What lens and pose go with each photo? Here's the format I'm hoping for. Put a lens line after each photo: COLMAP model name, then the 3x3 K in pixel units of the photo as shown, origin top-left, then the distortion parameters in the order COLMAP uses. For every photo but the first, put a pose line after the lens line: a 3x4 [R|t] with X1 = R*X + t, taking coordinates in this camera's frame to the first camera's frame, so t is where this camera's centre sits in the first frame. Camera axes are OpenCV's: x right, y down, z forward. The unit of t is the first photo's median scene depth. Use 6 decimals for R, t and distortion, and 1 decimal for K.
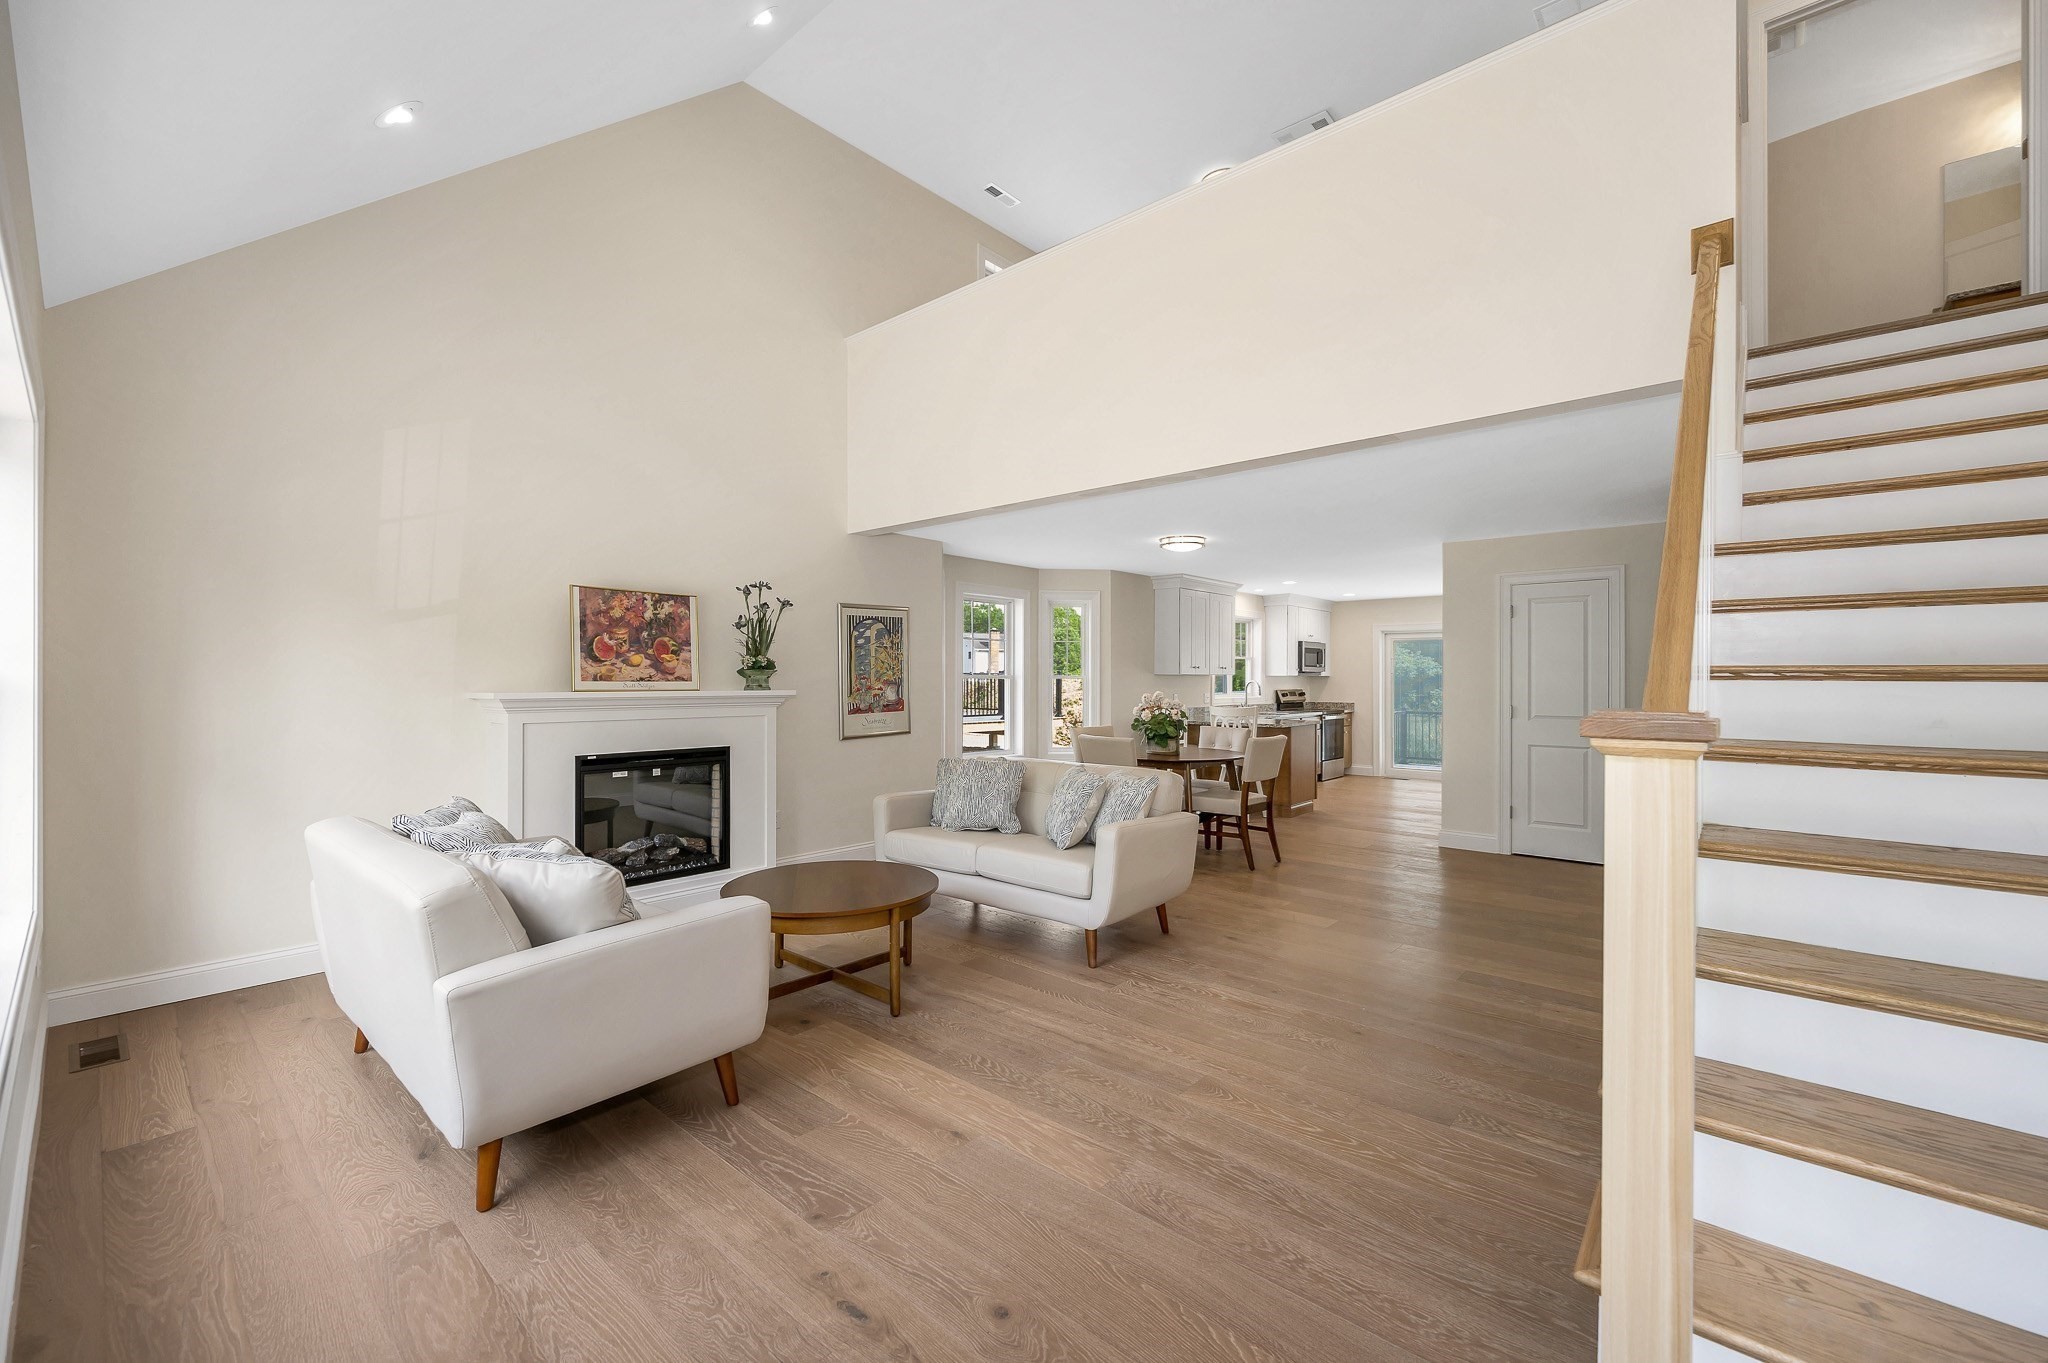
lens RADIAL K [[819.9, 0, 1022.2], [0, 819.9, 680.7], [0, 0, 1]] dist [0.000416, -0.000418]
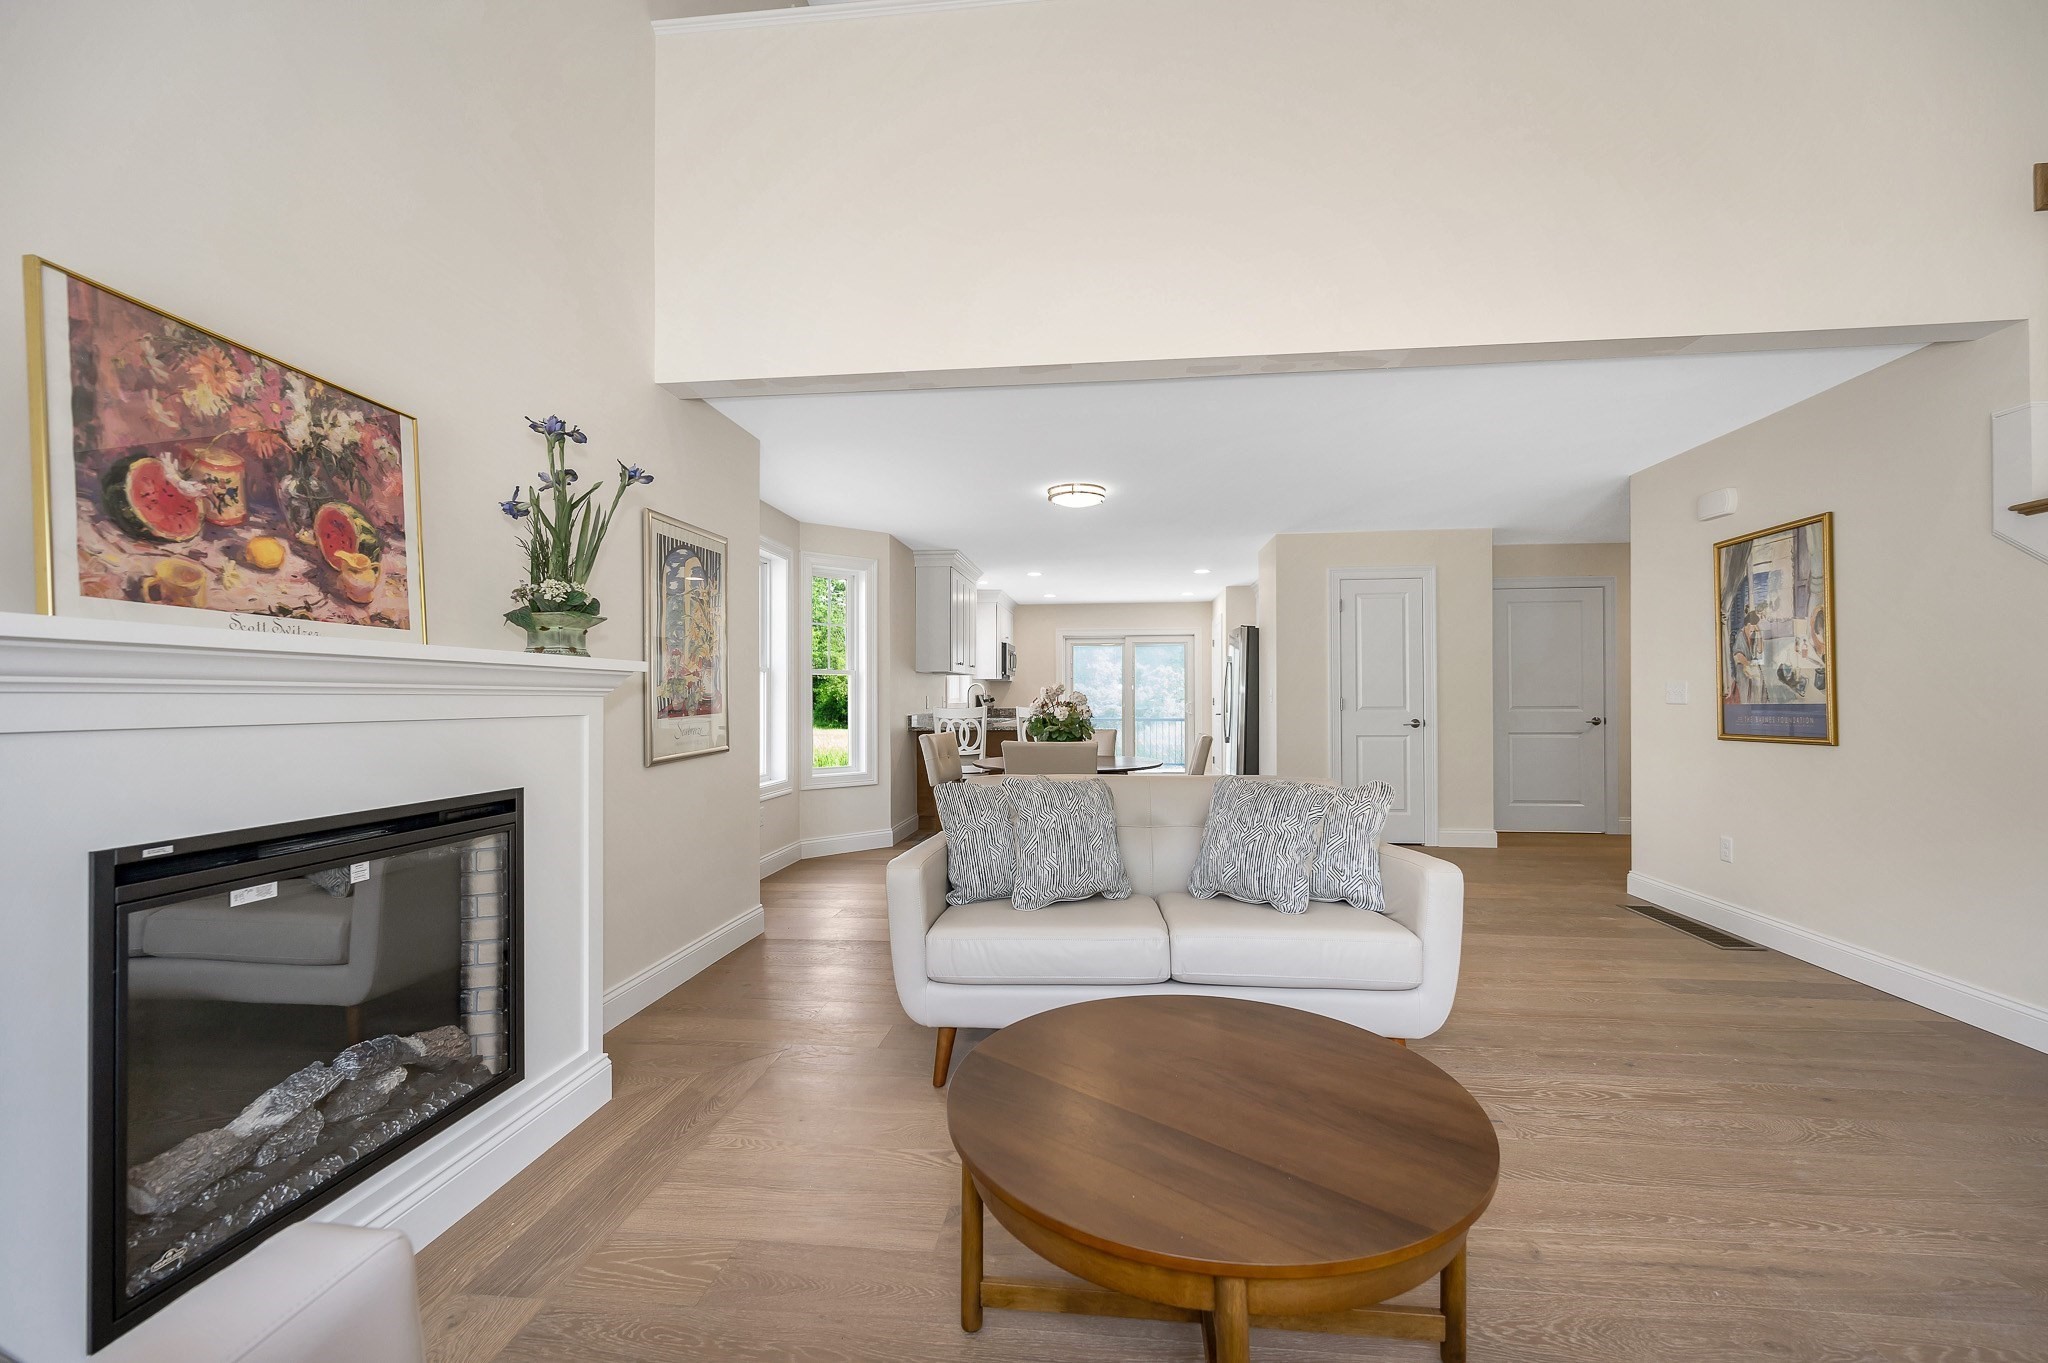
lens RADIAL K [[819.9, 0, 1032.6], [0, 819.9, 688.1], [0, 0, 1]] dist [0.000416, -0.000418]
pose [[0.813450, 0.001162, 0.581634, -0.376800], [0.007444, 0.999895, -0.012409, 0.034782], [-0.581587, 0.014424, 0.813356, 0.492240]]
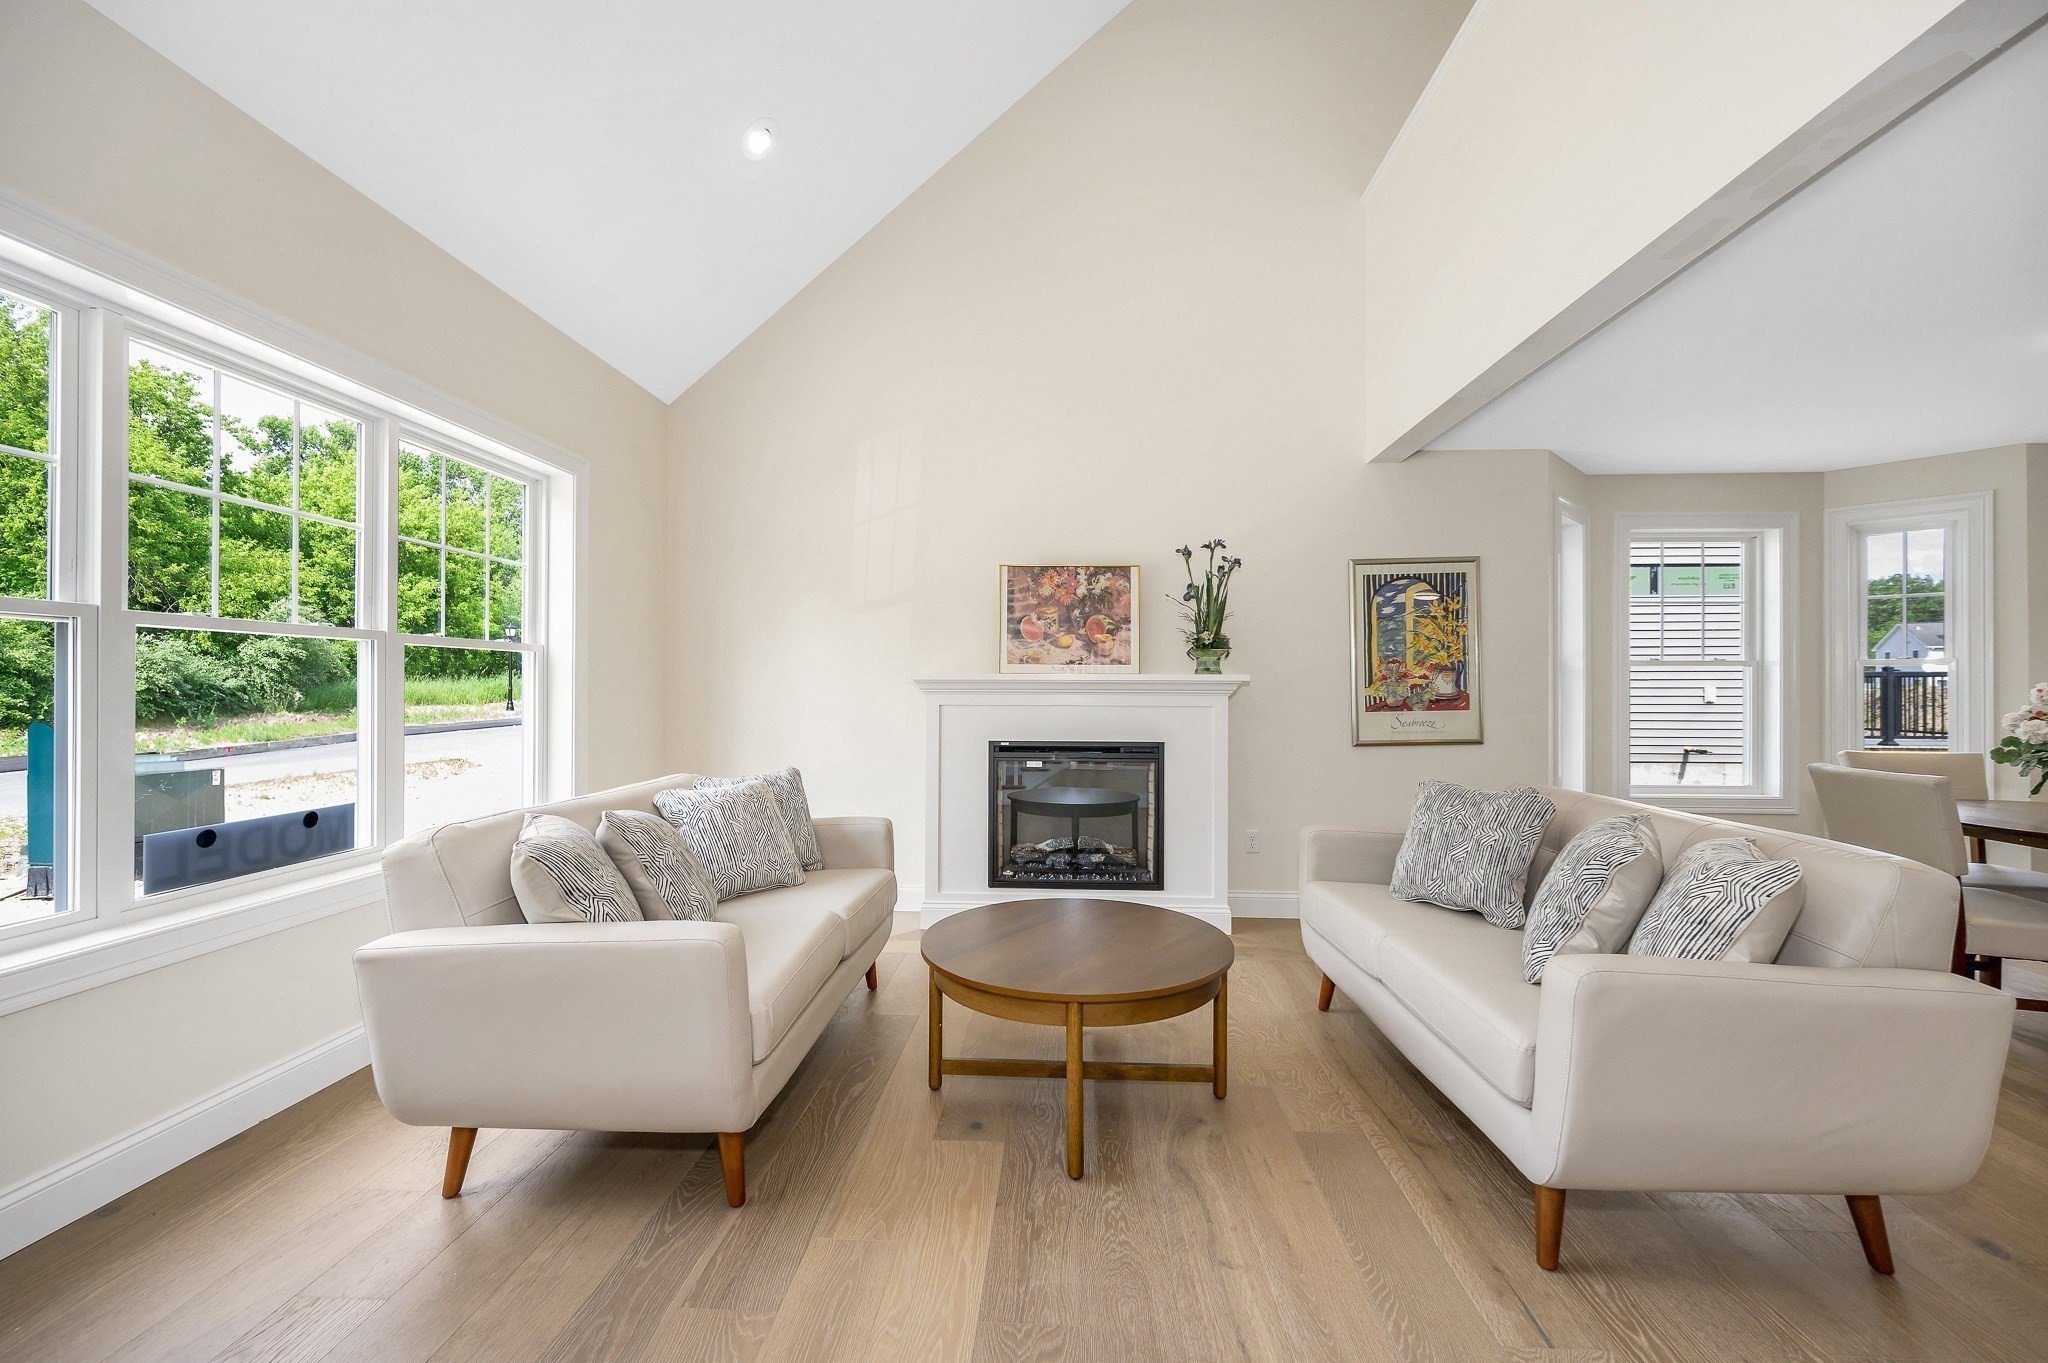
lens RADIAL K [[819.9, 0, 1027.3], [0, 819.9, 677.4], [0, 0, 1]] dist [0.000416, -0.000418]
pose [[0.623268, -0.010776, -0.781934, 0.194848], [-0.003543, 0.999856, -0.016603, 0.027780], [0.782001, 0.013118, 0.623140, 0.369202]]
